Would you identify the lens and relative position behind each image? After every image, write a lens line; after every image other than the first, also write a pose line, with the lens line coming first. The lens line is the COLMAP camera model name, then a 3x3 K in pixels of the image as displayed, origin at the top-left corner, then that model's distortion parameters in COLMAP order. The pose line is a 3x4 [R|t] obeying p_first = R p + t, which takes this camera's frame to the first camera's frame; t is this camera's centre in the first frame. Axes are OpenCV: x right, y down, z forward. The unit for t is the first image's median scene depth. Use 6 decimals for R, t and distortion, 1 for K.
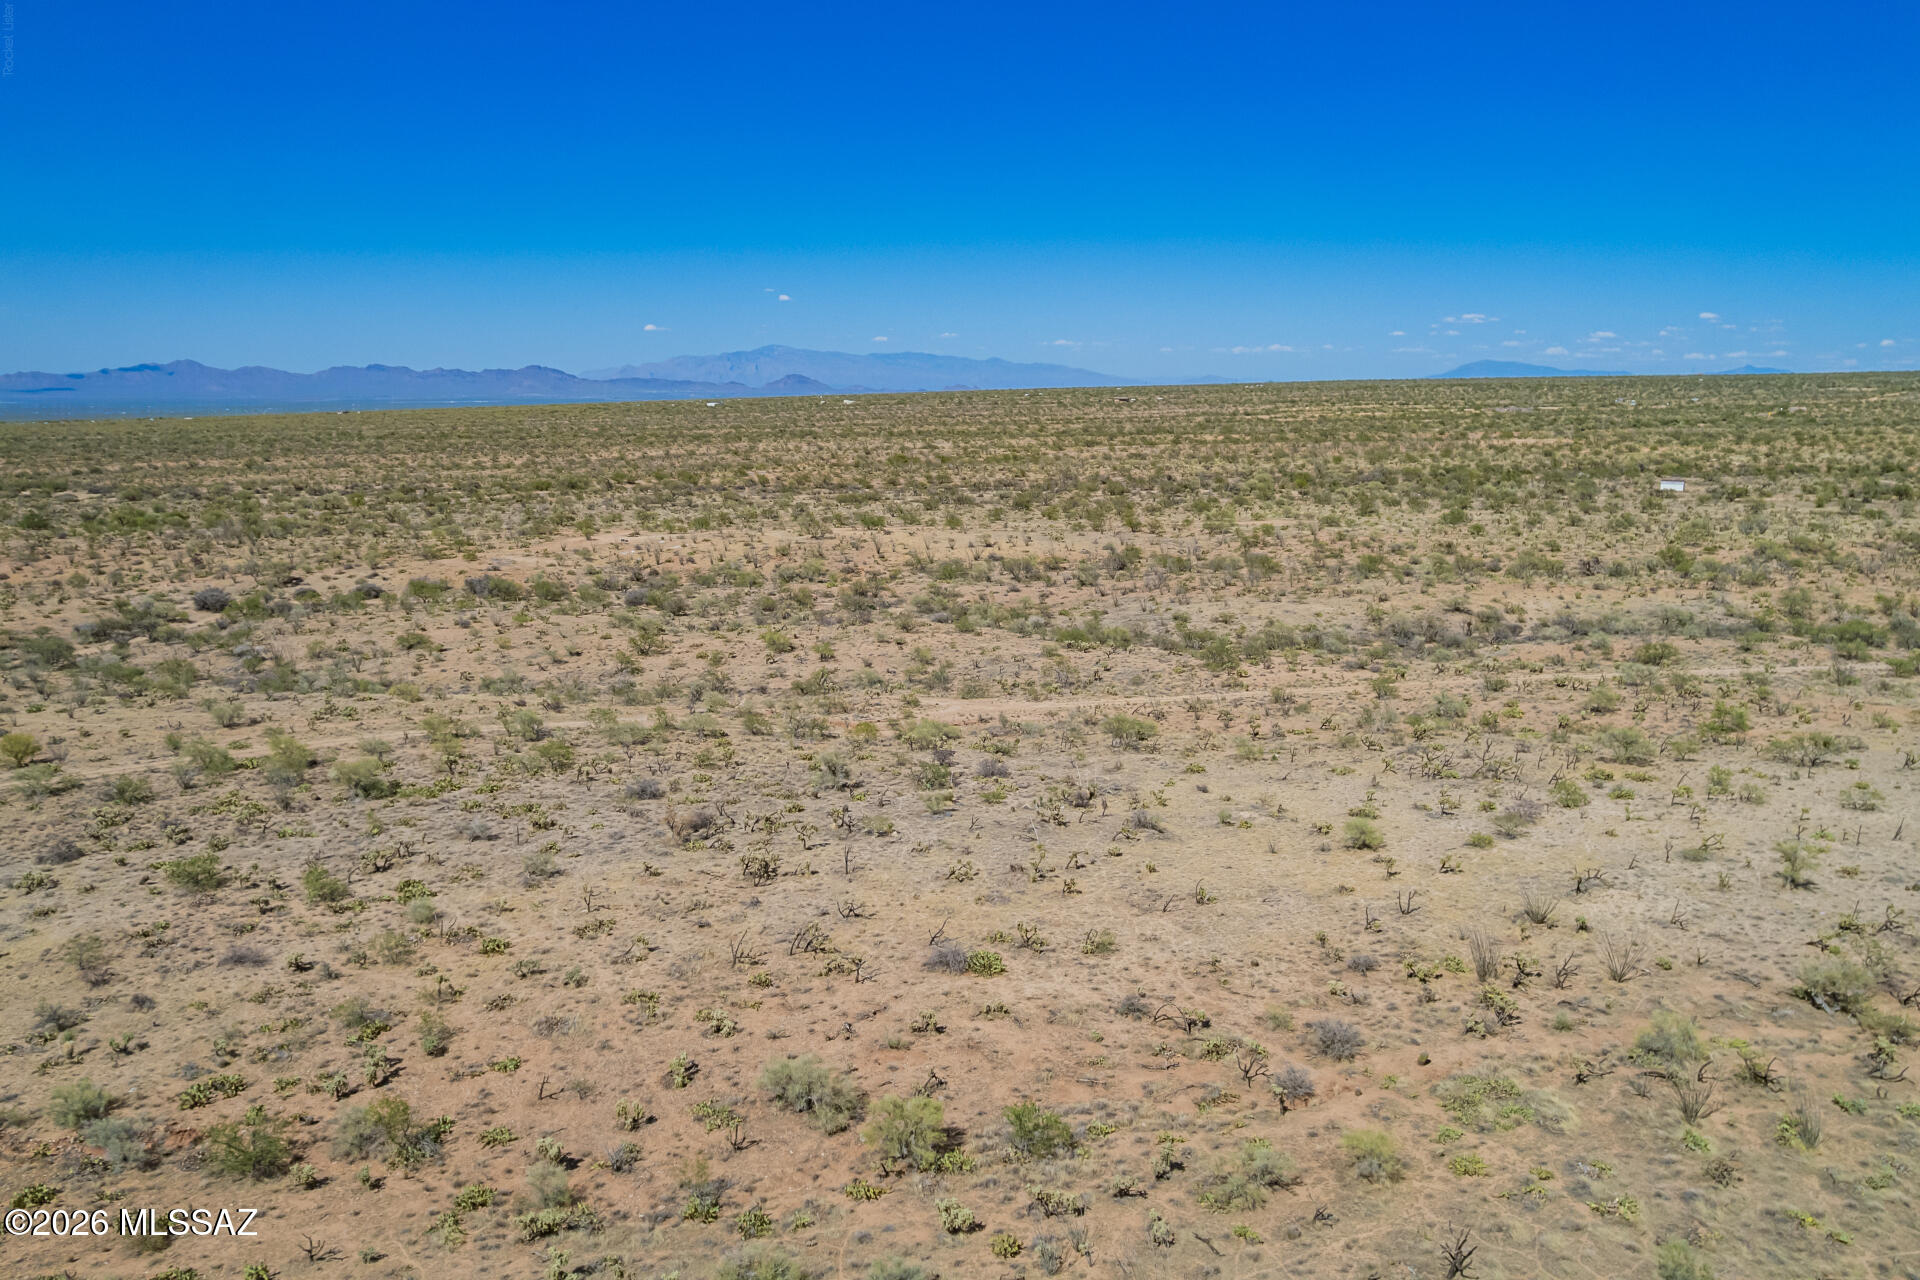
lens RADIAL K [[1459.5, 0, 960.0], [0, 1459.5, 640.0], [0, 0, 1]] dist [-0.072331, 0.055056]
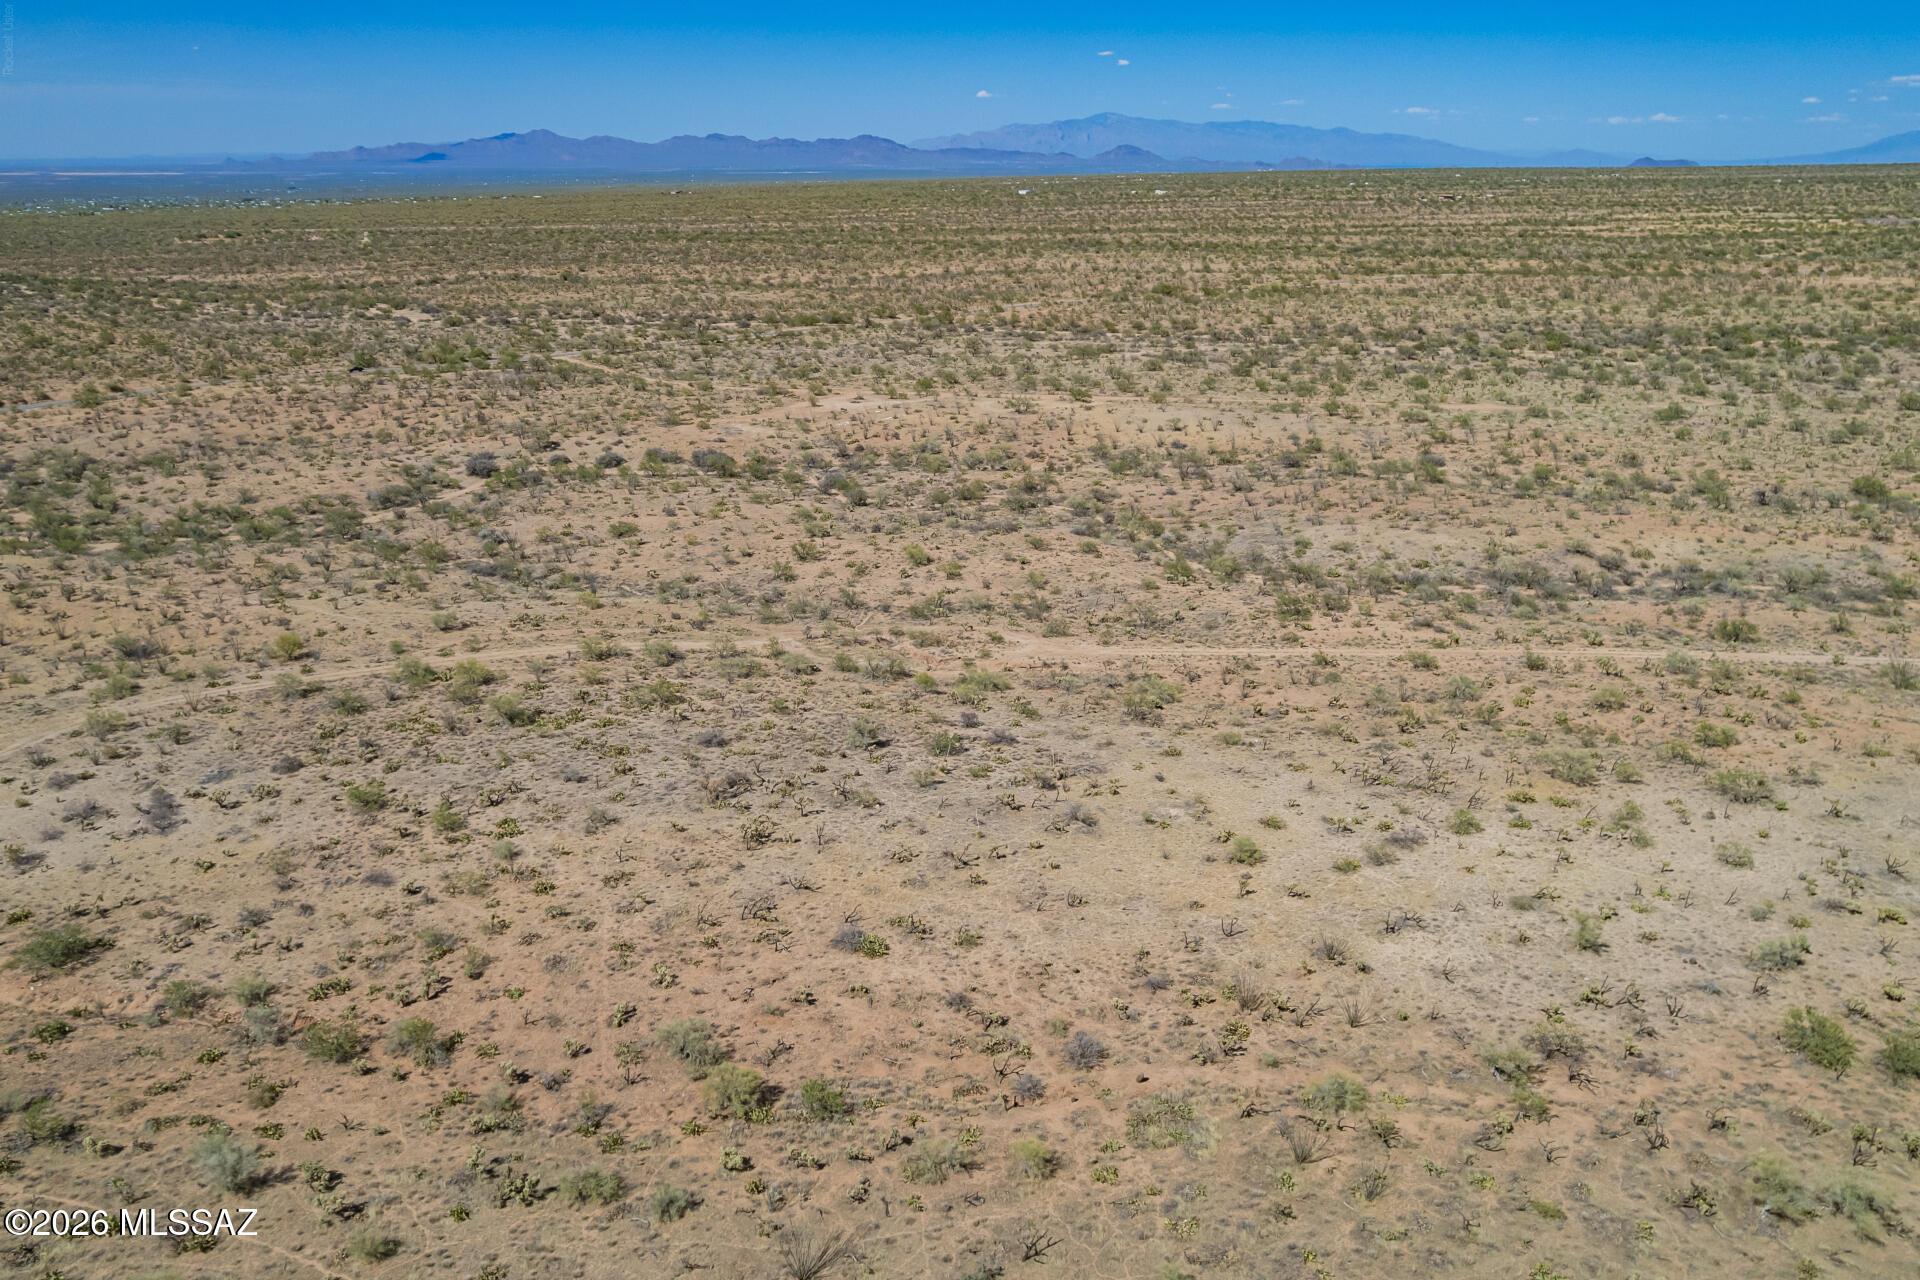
lens RADIAL K [[1459.5, 0, 960.0], [0, 1459.5, 640.0], [0, 0, 1]] dist [-0.072331, 0.055056]
pose [[0.975635, 0.069918, -0.207959, 0.245560], [-0.038020, 0.987400, 0.153606, -0.181590], [0.216079, -0.141957, 0.966001, -0.154795]]
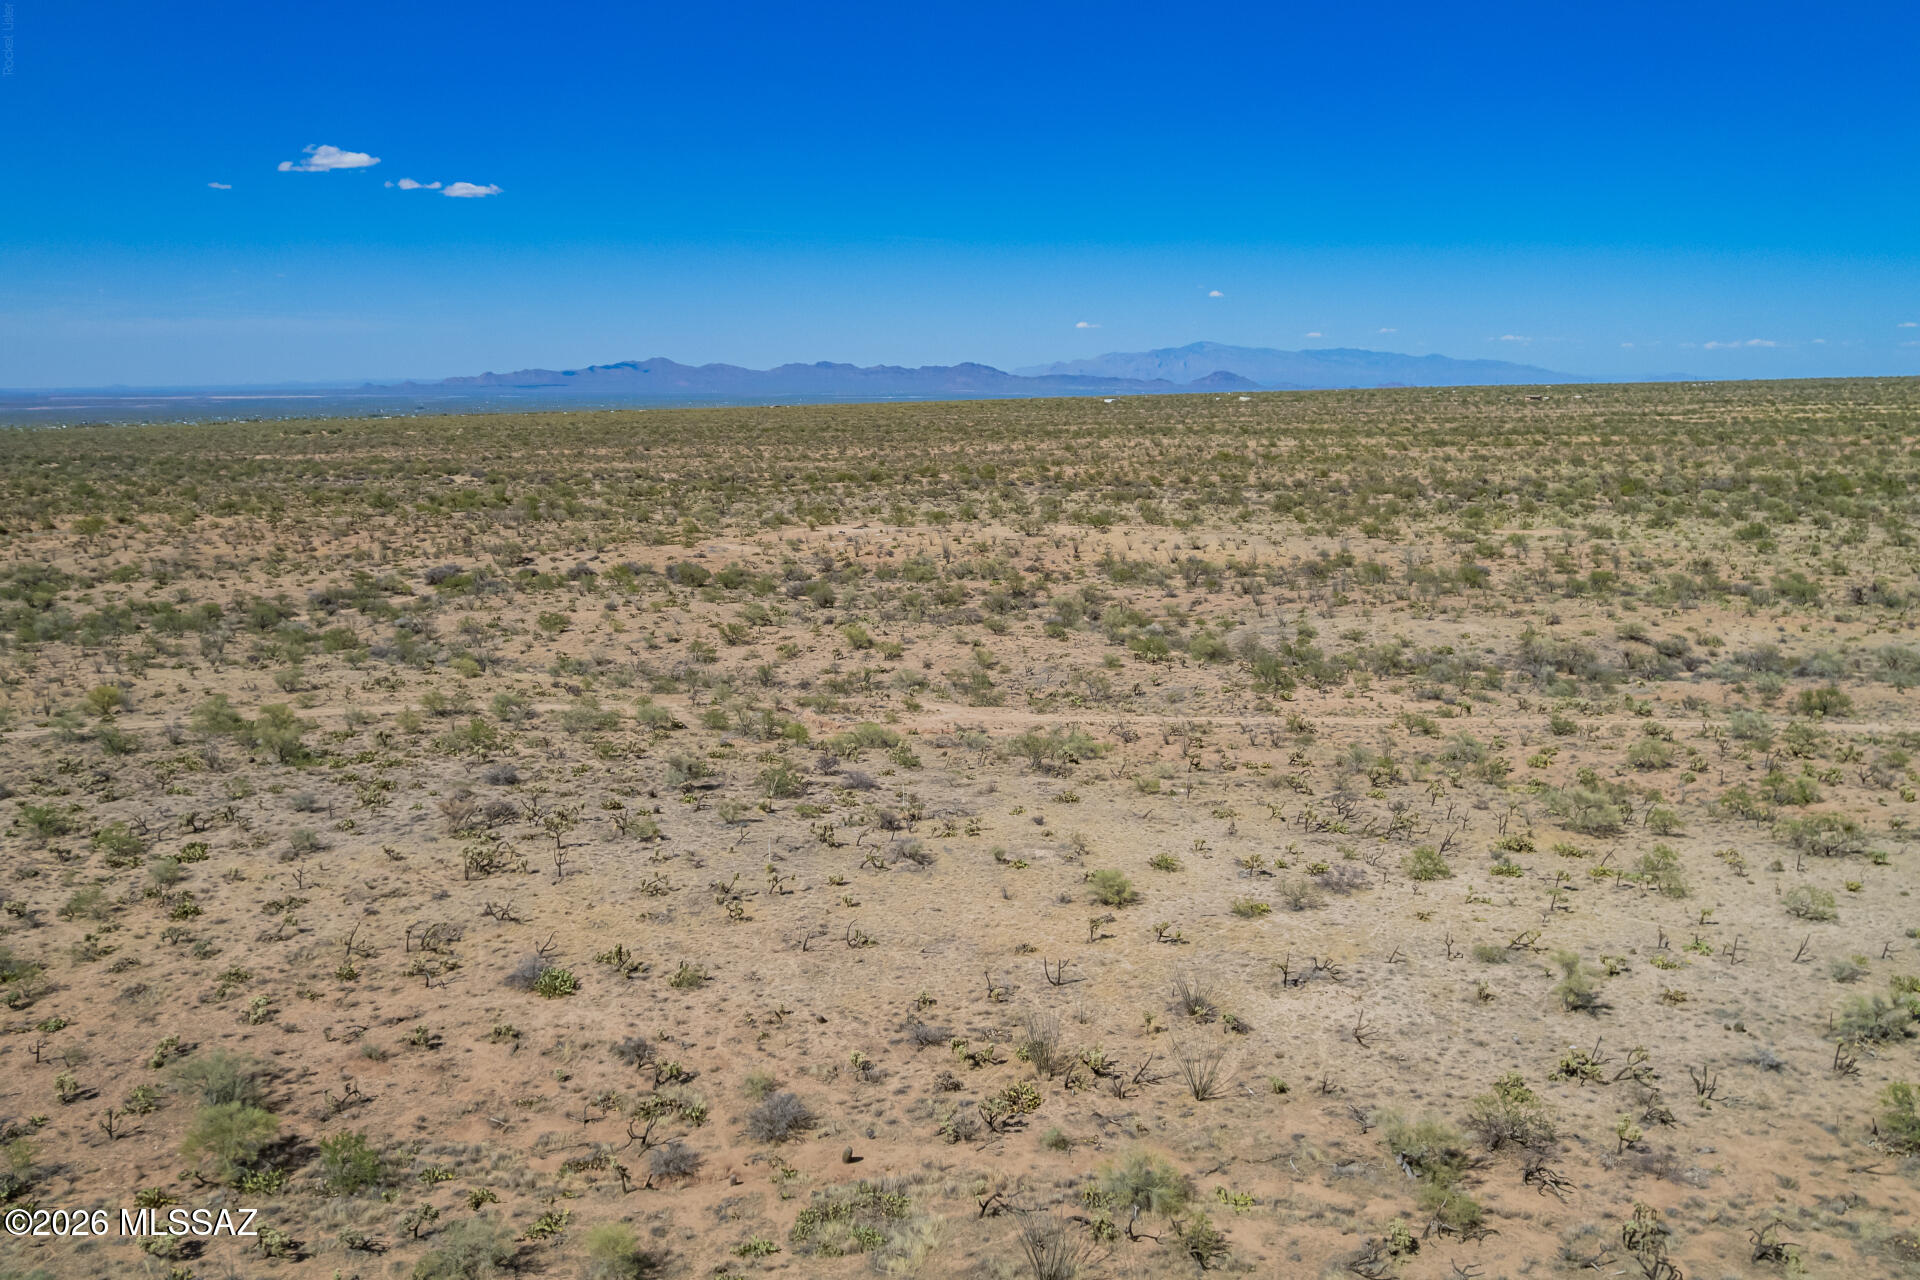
lens RADIAL K [[1459.5, 0, 960.0], [0, 1459.5, 640.0], [0, 0, 1]] dist [-0.072331, 0.055056]
pose [[0.958402, 0.047049, -0.281518, 0.368676], [-0.046506, 0.998881, 0.008614, -0.015191], [0.281608, 0.004837, 0.959517, 0.117468]]
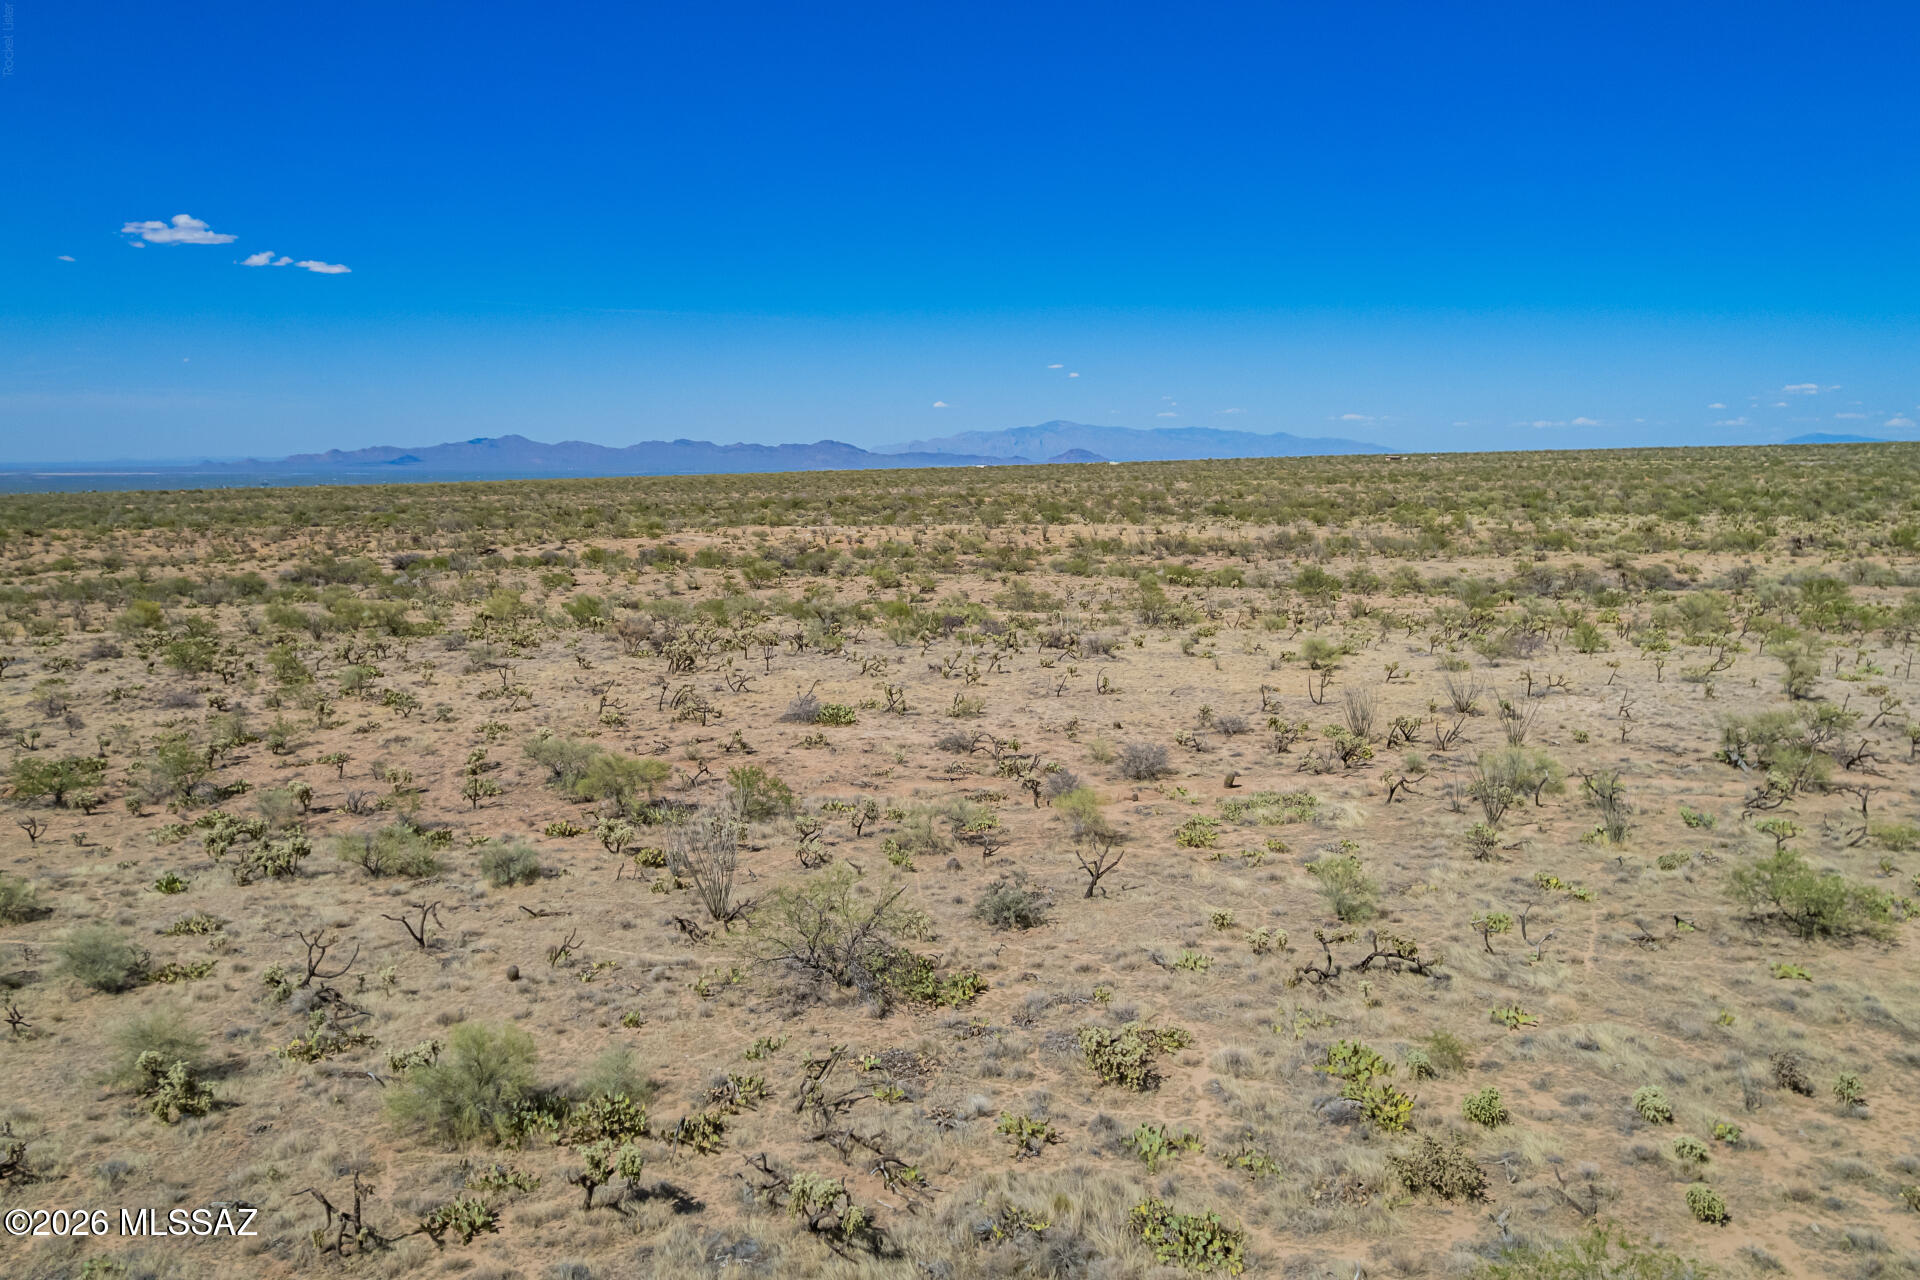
lens RADIAL K [[1459.5, 0, 960.0], [0, 1459.5, 640.0], [0, 0, 1]] dist [-0.072331, 0.055056]
pose [[0.981516, 0.020898, -0.190237, 0.196298], [-0.030547, 0.998383, -0.047932, 0.151555], [0.188928, 0.052857, 0.980567, 0.045237]]
